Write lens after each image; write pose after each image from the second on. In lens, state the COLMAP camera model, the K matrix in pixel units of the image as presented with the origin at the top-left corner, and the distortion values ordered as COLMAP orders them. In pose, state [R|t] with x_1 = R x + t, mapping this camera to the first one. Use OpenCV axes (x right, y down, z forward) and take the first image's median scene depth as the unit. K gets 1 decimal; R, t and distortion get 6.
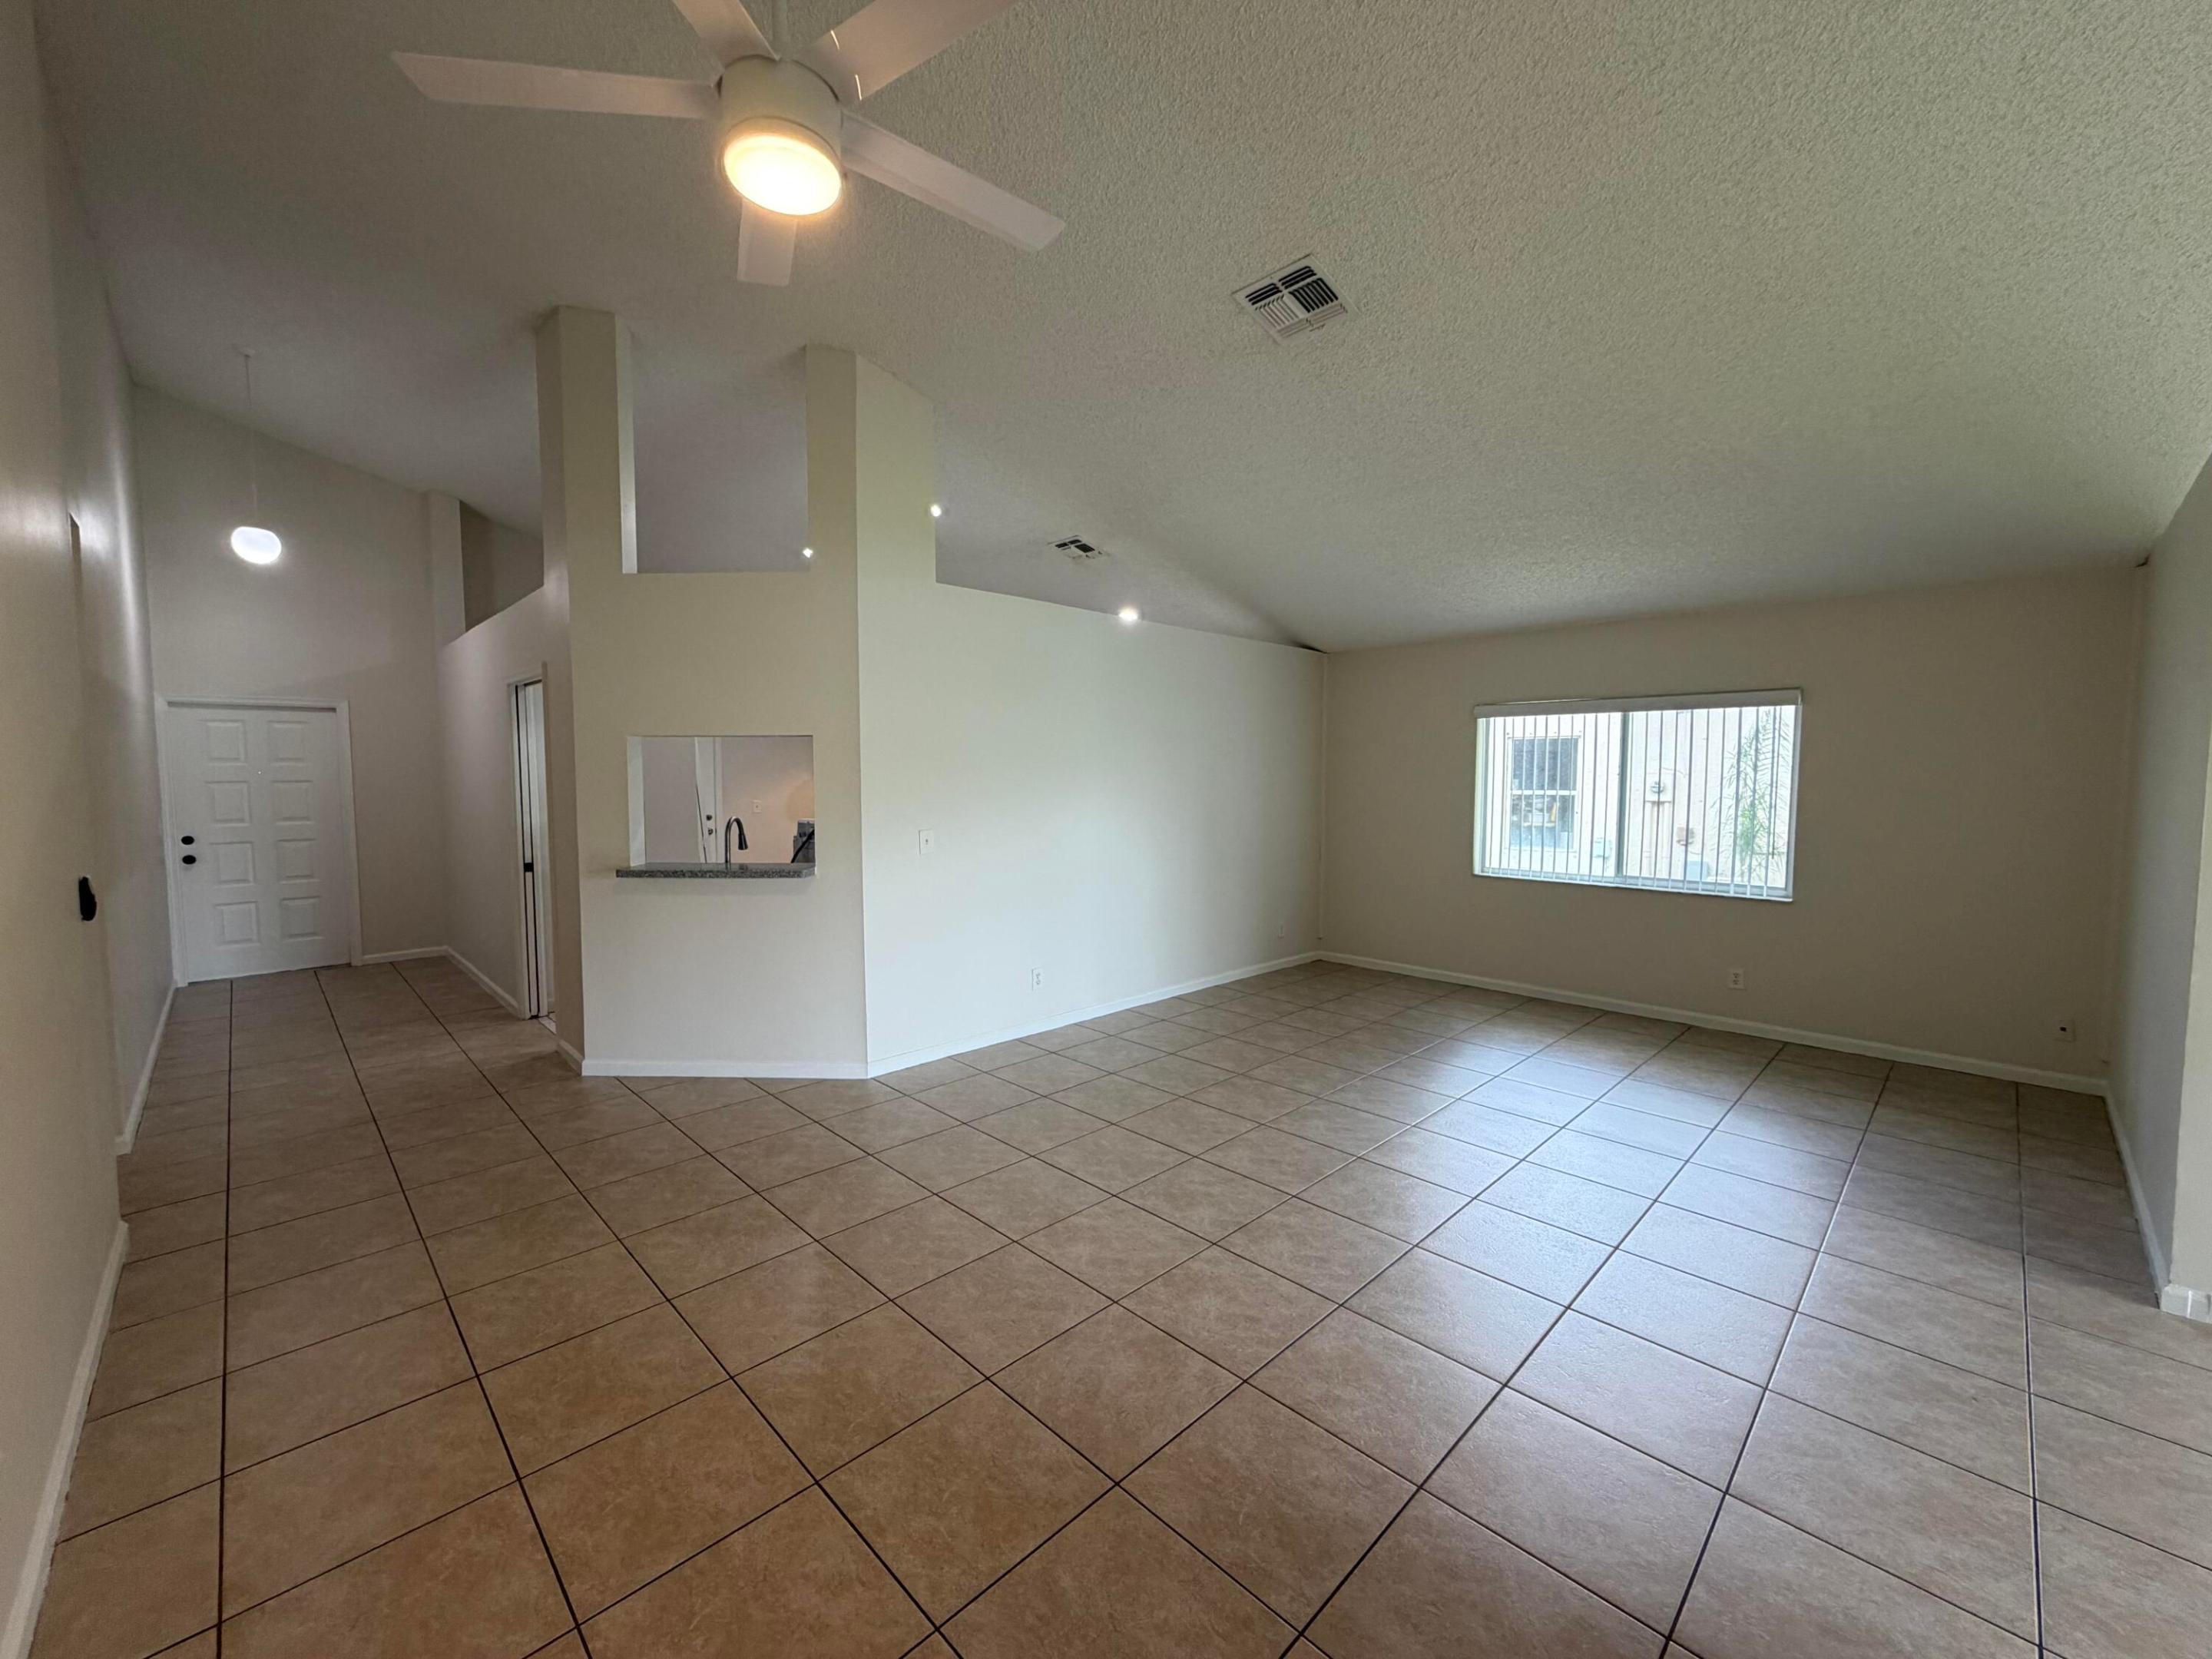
lens RADIAL K [[880.6, 0, 1099.3], [0, 880.6, 829.7], [0, 0, 1]] dist [0.001526, -0.000026]
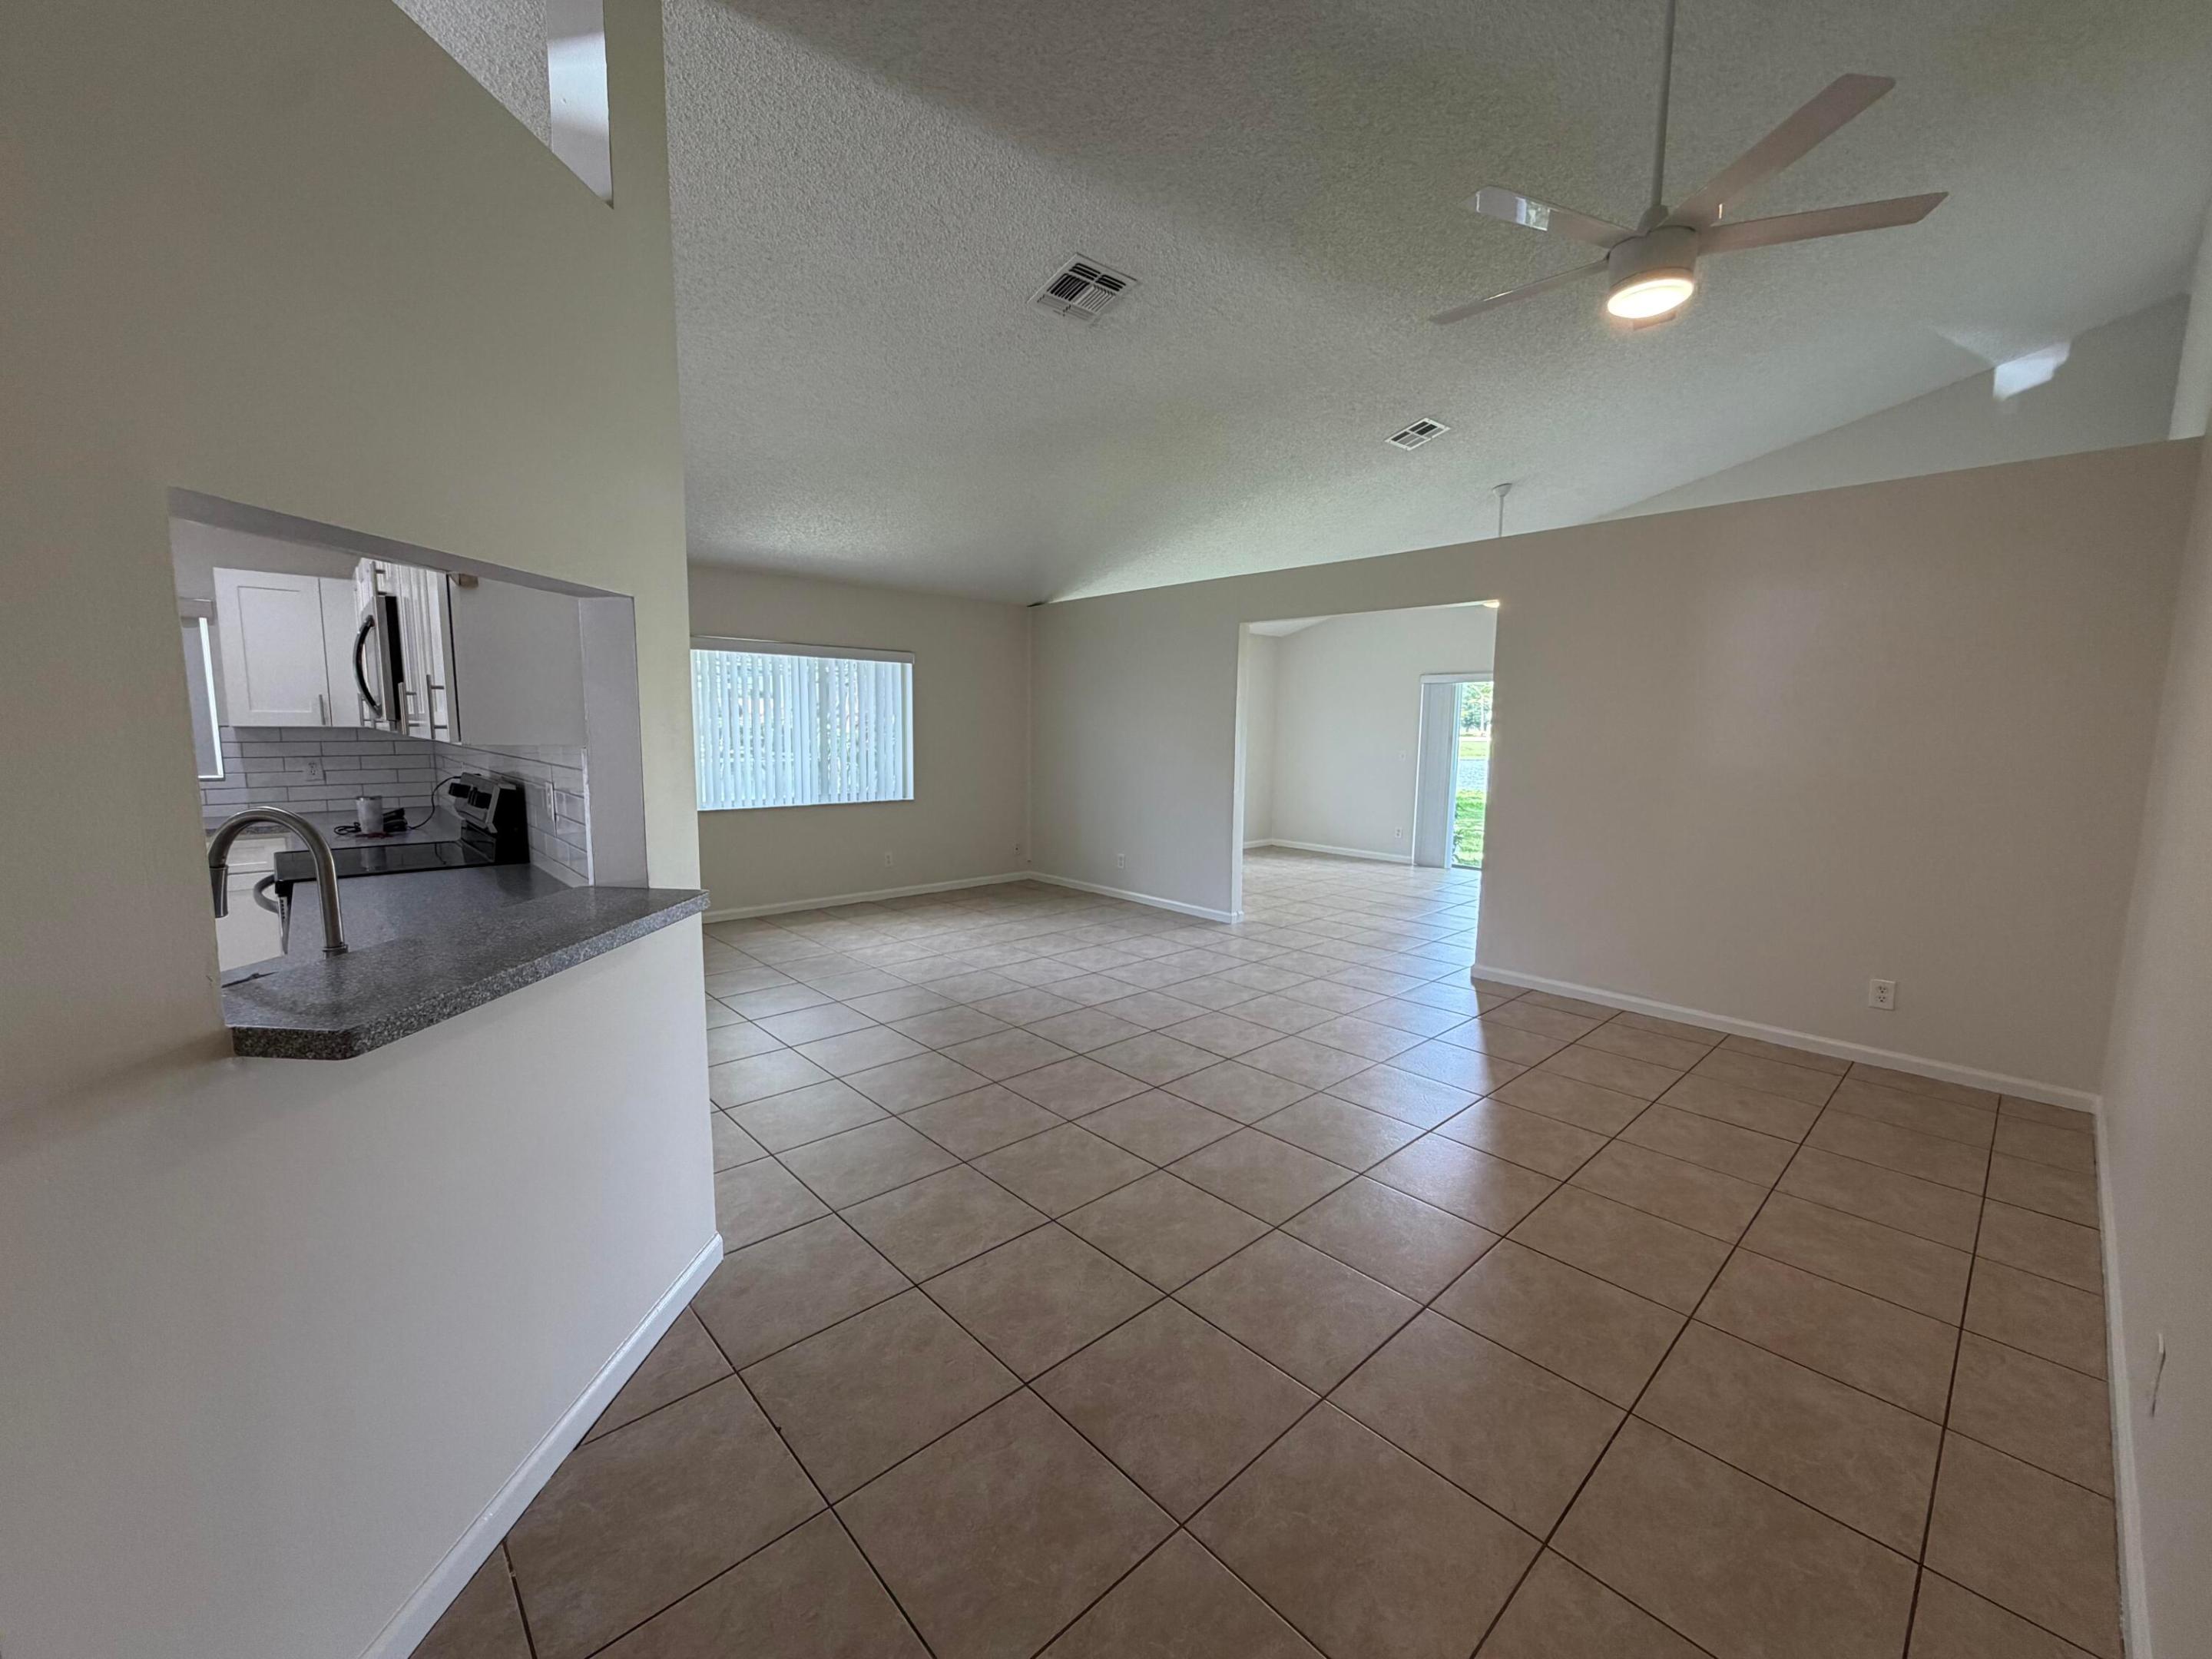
lens RADIAL K [[880.6, 0, 1099.3], [0, 880.6, 829.7], [0, 0, 1]] dist [0.001526, -0.000026]
pose [[0.034322, -0.123247, 0.991782, -1.037867], [0.055956, 0.991047, 0.121220, -0.044066], [-0.997843, 0.051335, 0.040911, 1.004895]]
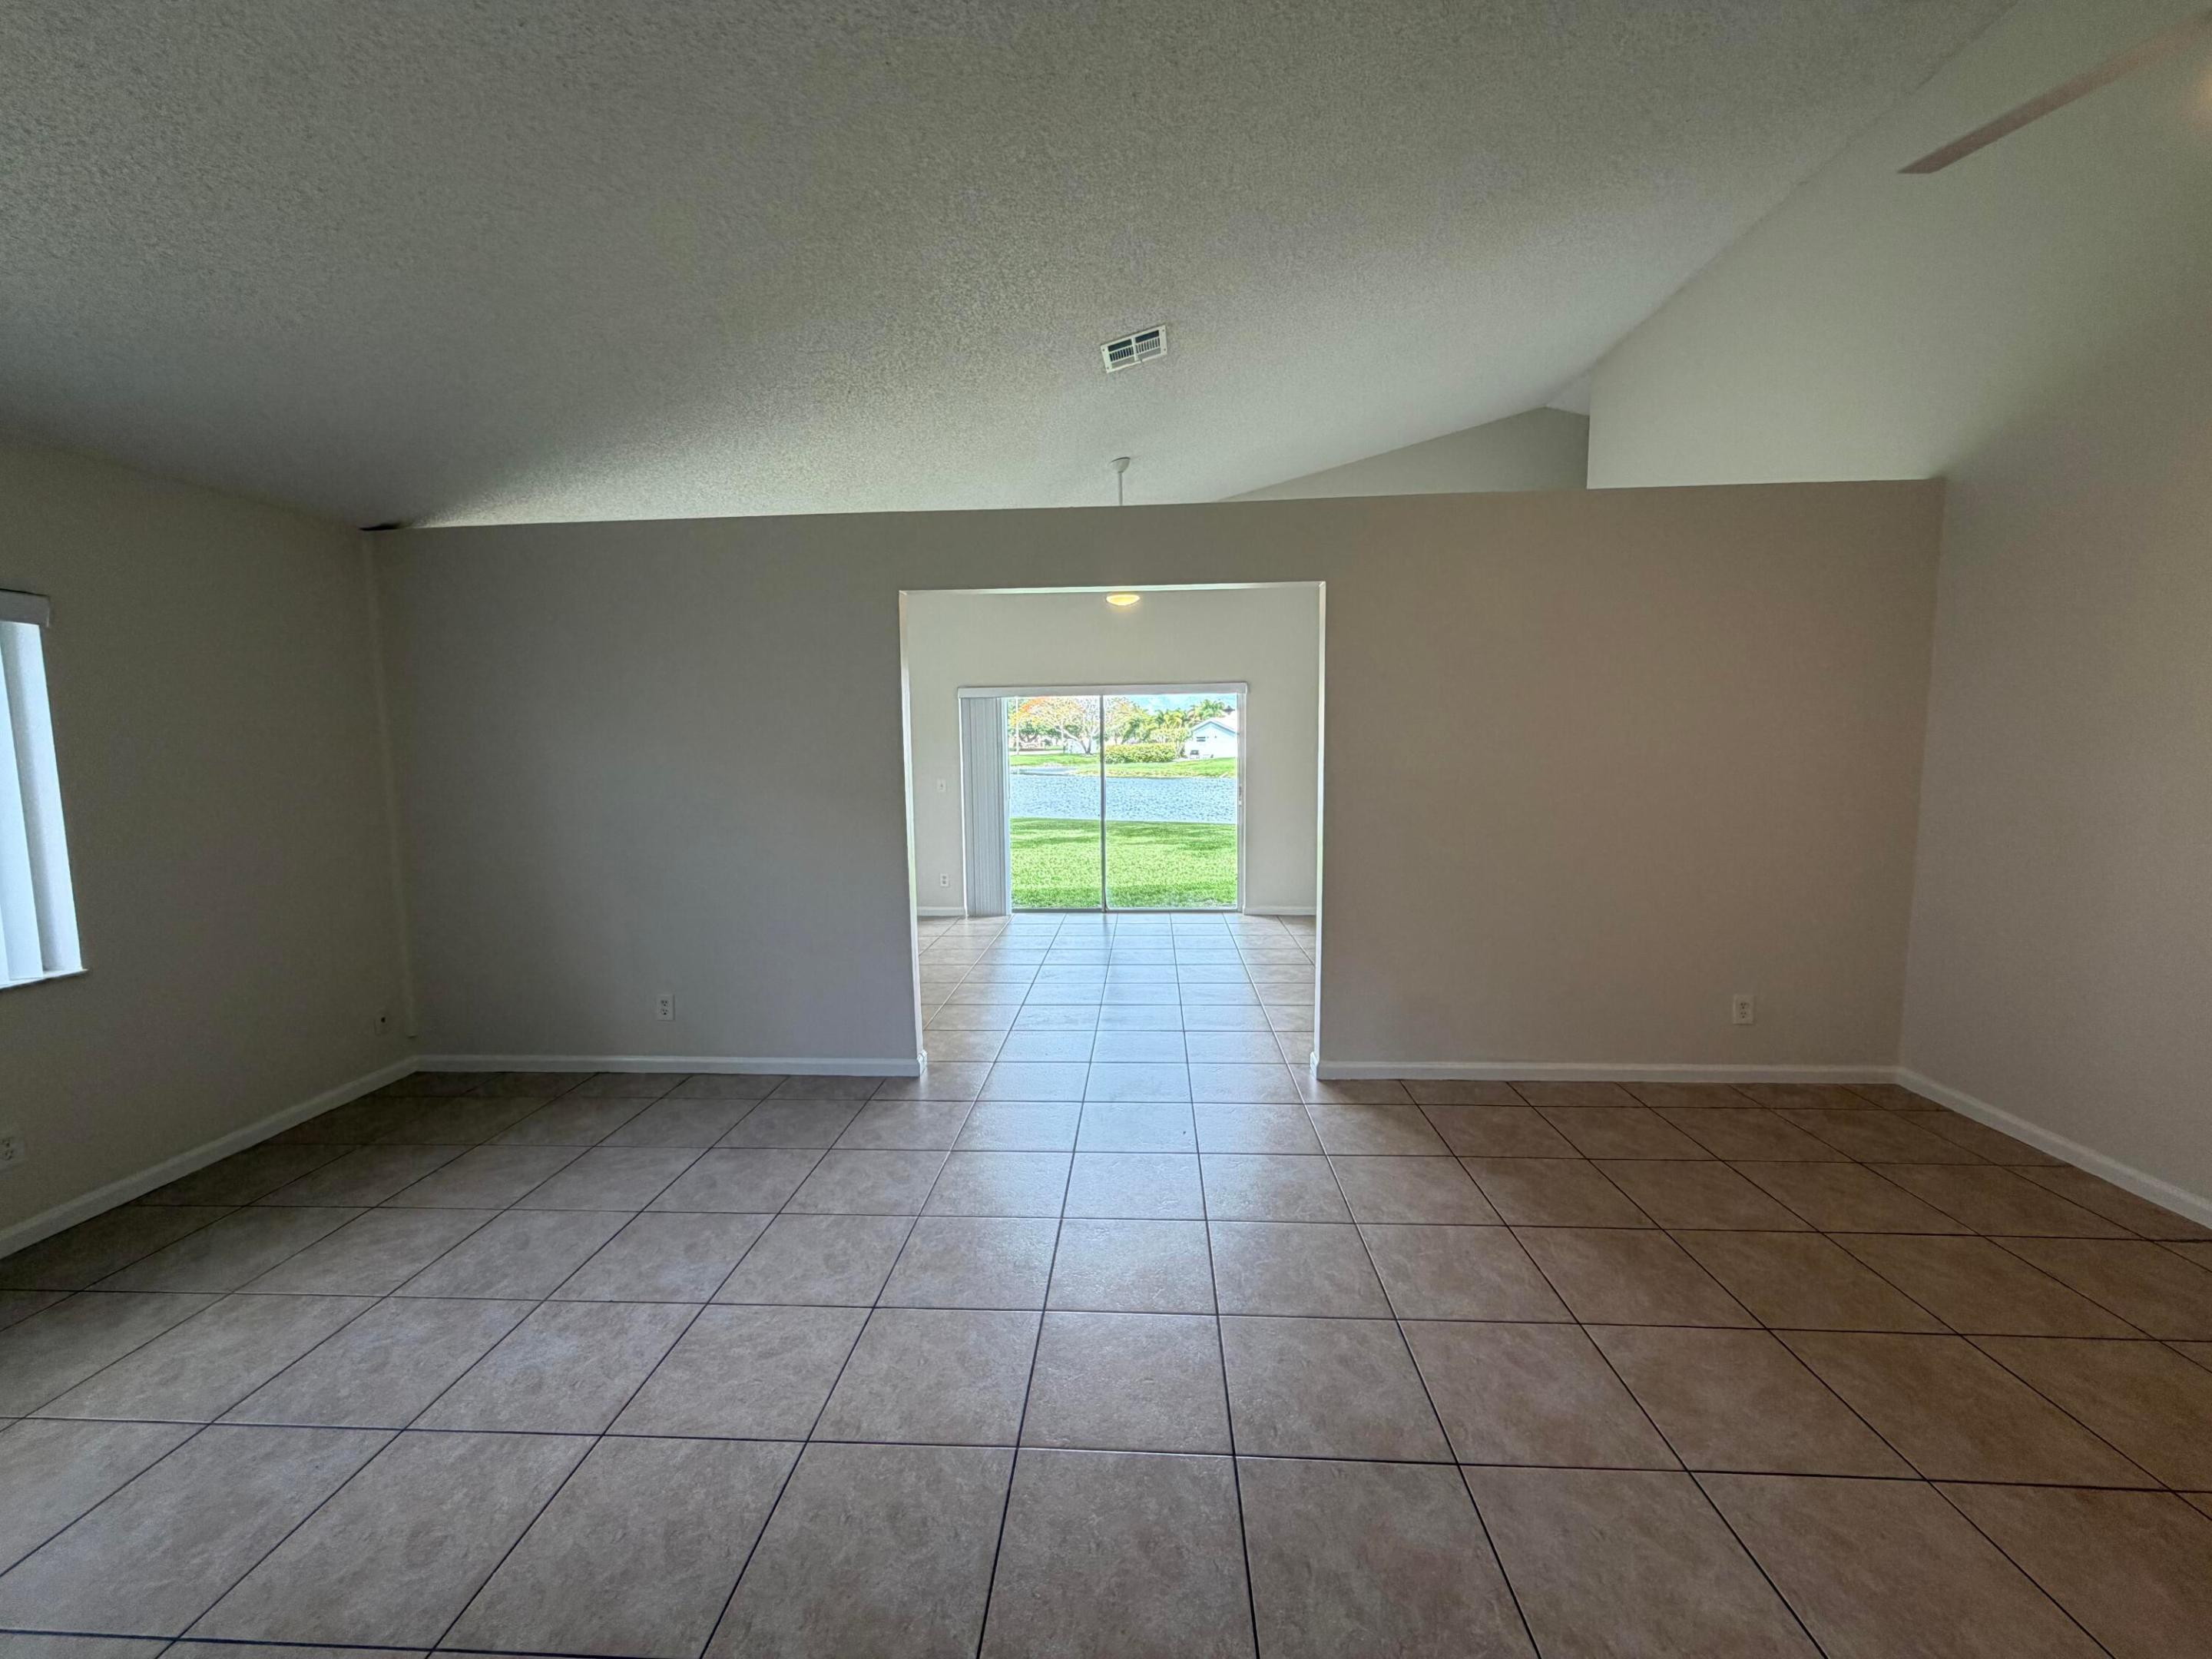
lens RADIAL K [[879.5, 0, 1096.1], [0, 879.5, 831.3], [0, 0, 1]] dist [-0.000507, 0.000230]
pose [[-0.669497, -0.068358, 0.739663, -0.118940], [0.062837, 0.986976, 0.148090, -0.082174], [-0.740153, 0.145624, -0.656481, 1.380109]]
